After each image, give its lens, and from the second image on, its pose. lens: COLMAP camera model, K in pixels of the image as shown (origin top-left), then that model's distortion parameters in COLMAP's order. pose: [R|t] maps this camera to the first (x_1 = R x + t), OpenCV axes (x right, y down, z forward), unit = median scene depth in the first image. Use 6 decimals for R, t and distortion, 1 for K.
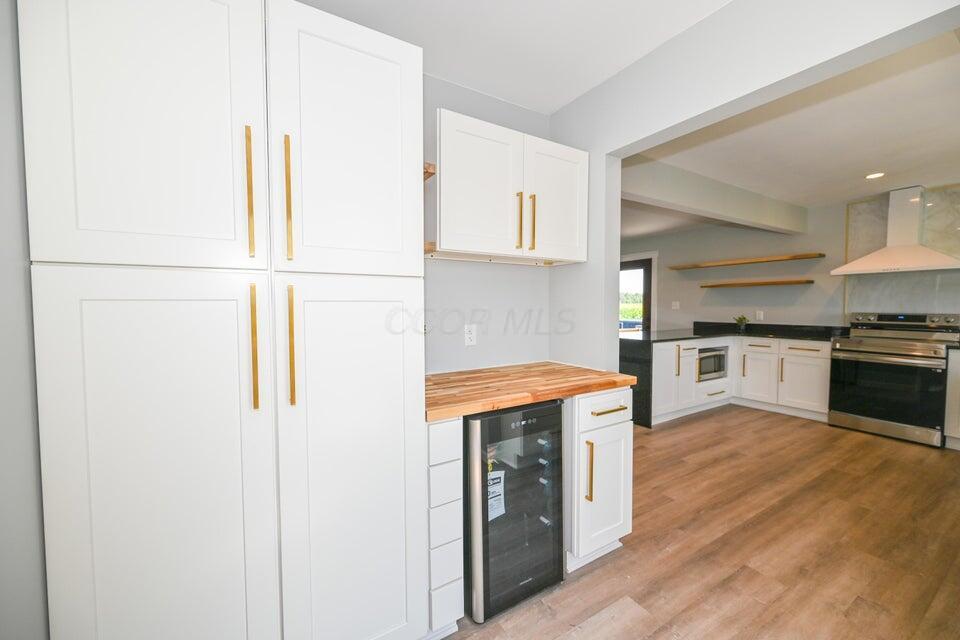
lens RADIAL K [[377.5, 0, 478.8], [0, 377.5, 320.8], [0, 0, 1]] dist [0.000899, -0.000133]
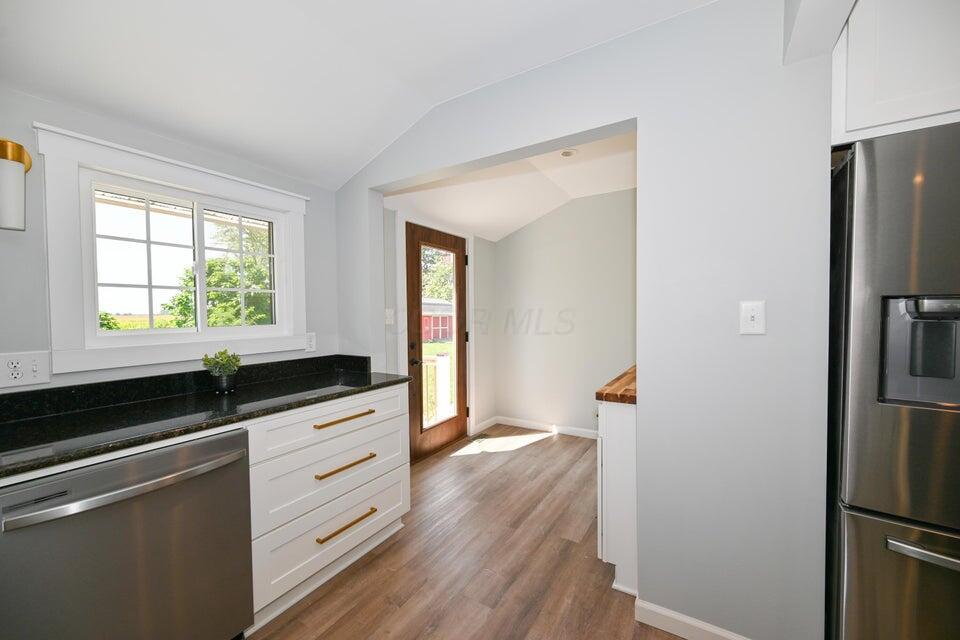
lens RADIAL K [[377.5, 0, 478.8], [0, 377.5, 320.8], [0, 0, 1]] dist [0.000899, -0.000133]
pose [[-0.890706, 0.022717, -0.454012, 0.541214], [-0.004763, 0.998229, 0.059291, -0.037896], [0.454555, 0.054973, -0.889020, 0.836651]]
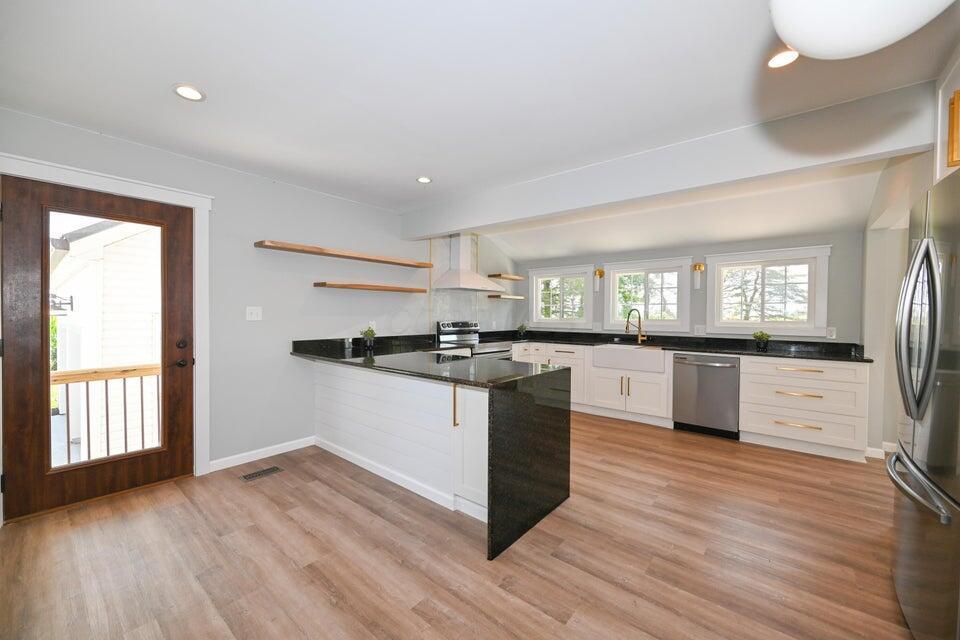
lens RADIAL K [[377.5, 0, 478.8], [0, 377.5, 320.8], [0, 0, 1]] dist [0.000899, -0.000133]
pose [[-0.326808, -0.013188, 0.944999, -0.132658], [0.031967, 0.999176, 0.025000, -0.052155], [-0.944550, 0.038379, -0.326117, 1.371594]]
